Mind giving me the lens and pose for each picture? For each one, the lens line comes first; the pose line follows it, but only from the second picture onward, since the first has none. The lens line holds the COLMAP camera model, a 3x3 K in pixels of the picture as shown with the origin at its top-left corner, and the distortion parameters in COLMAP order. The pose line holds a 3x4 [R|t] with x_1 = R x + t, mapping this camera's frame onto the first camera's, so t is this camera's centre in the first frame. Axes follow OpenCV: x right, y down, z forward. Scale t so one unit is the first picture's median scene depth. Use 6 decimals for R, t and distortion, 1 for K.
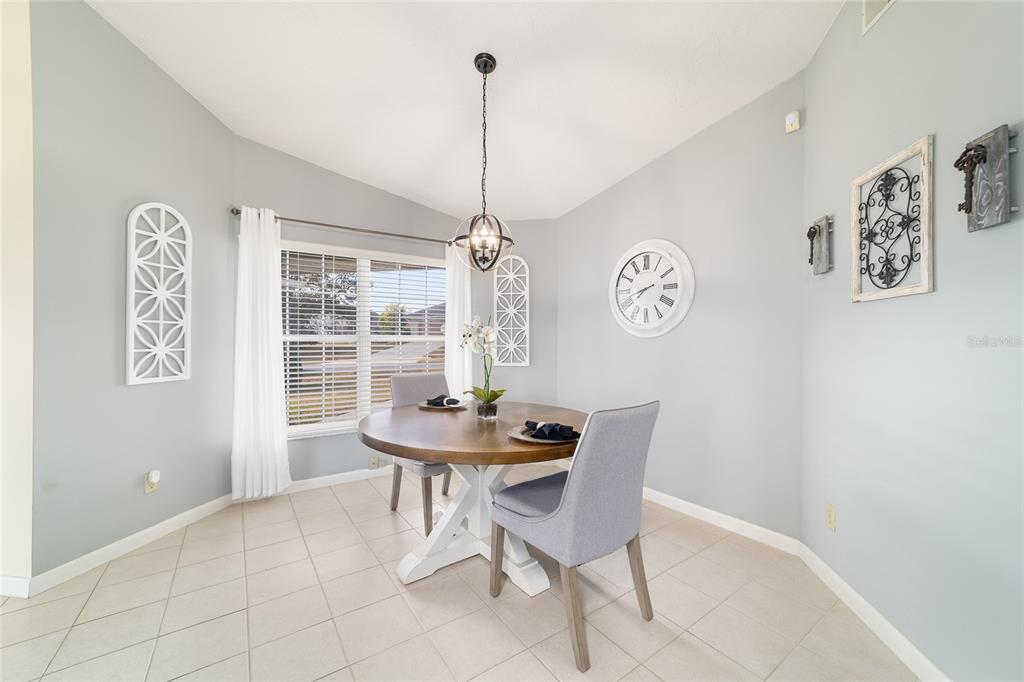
lens RADIAL K [[395.5, 0, 510.4], [0, 395.5, 339.0], [0, 0, 1]] dist [-0.016861, 0.007545]
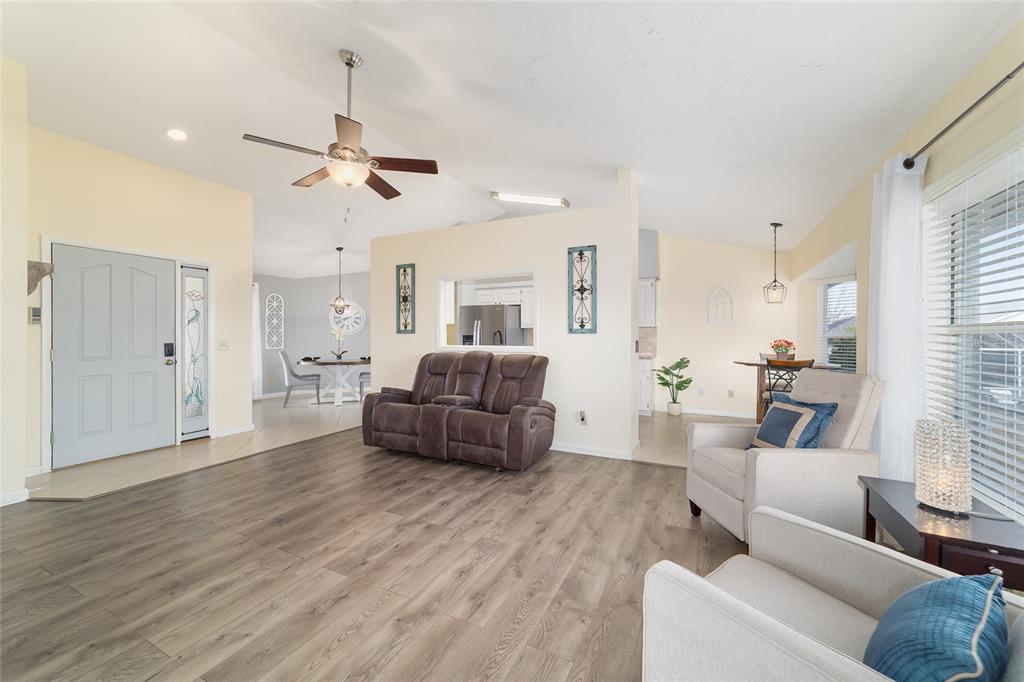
lens RADIAL K [[395.5, 0, 511.1], [0, 395.5, 337.2], [0, 0, 1]] dist [-0.016861, 0.007545]
pose [[0.271208, -0.004049, 0.962512, -2.750884], [-0.002207, 0.999986, 0.004829, -0.004904], [-0.962518, -0.003433, 0.271196, -1.195139]]
